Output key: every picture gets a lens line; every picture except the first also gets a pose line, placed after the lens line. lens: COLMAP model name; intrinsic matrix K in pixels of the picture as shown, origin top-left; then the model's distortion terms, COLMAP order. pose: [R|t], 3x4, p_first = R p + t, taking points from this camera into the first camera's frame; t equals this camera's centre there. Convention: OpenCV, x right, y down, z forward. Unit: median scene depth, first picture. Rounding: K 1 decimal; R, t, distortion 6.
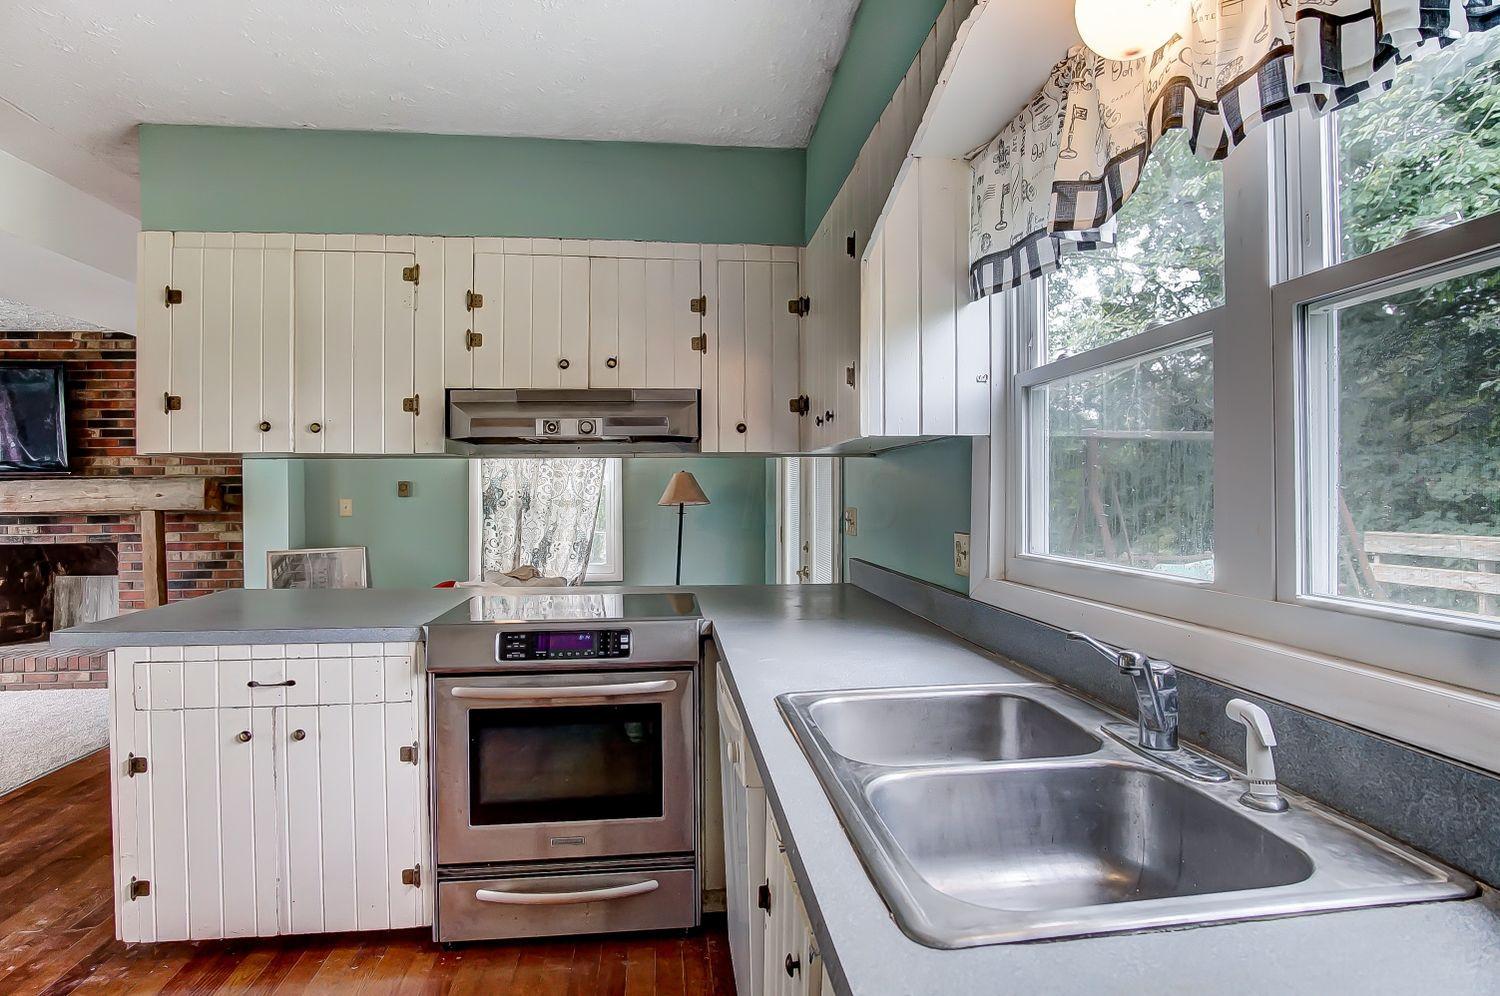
lens RADIAL K [[805.1, 0, 758.0], [0, 805.1, 492.1], [0, 0, 1]] dist [-0.040864, 0.014388]
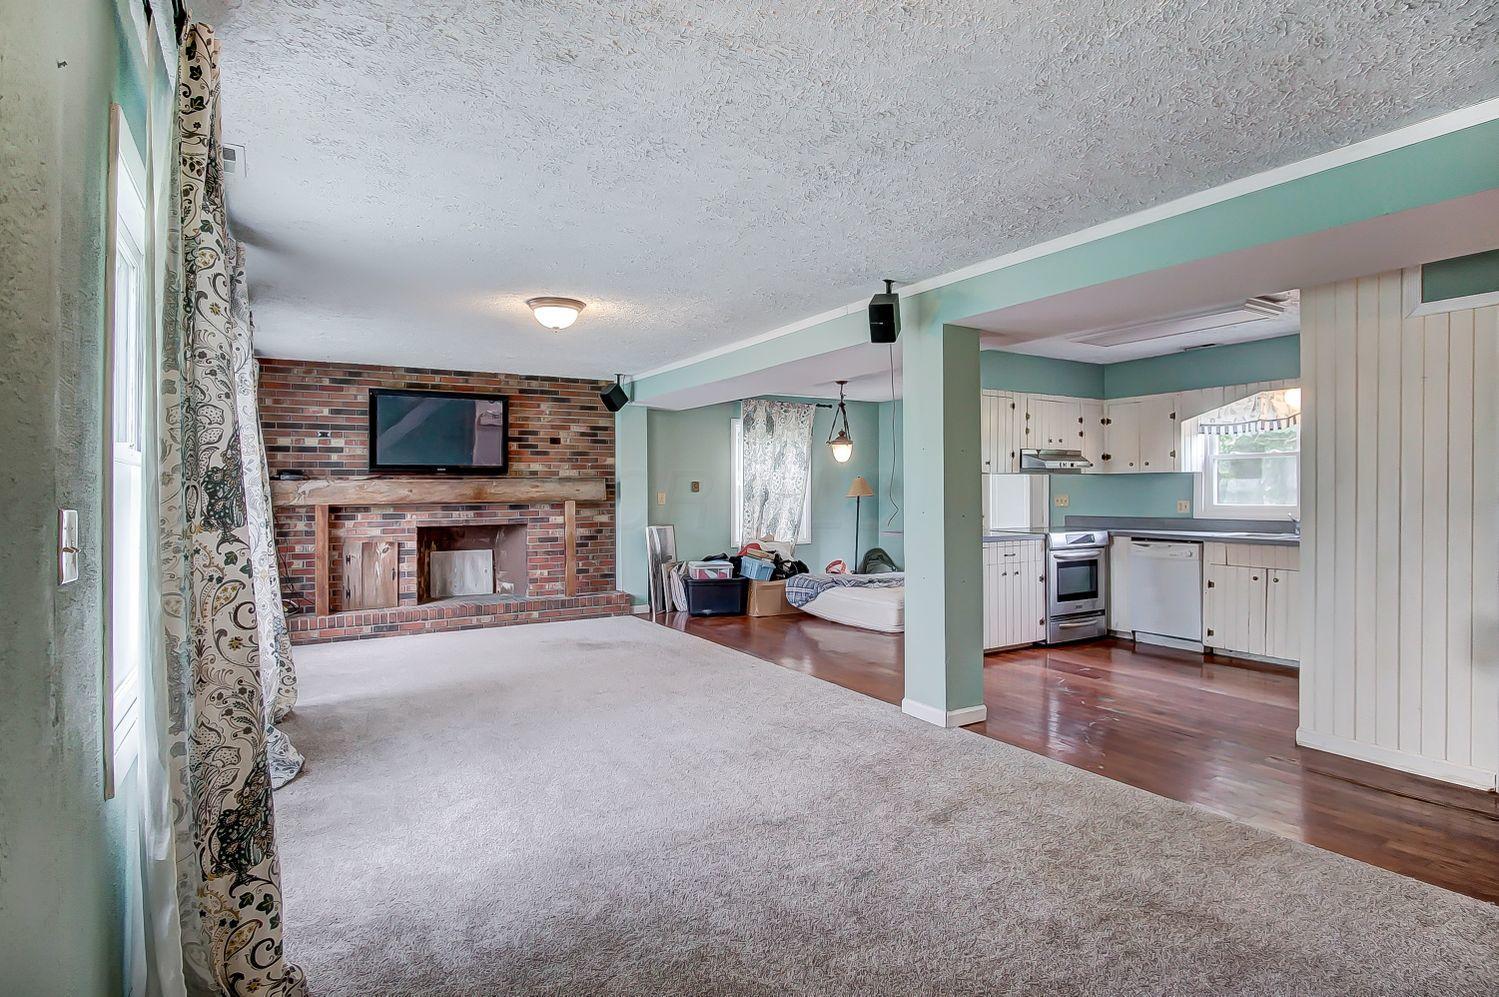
lens RADIAL K [[804.7, 0, 750.4], [0, 804.7, 486.9], [0, 0, 1]] dist [-0.036373, 0.000173]
pose [[0.910022, 0.004590, 0.414534, -1.050148], [-0.001281, 0.999965, -0.008258, 0.009617], [-0.414557, 0.006984, 0.909997, -0.481503]]
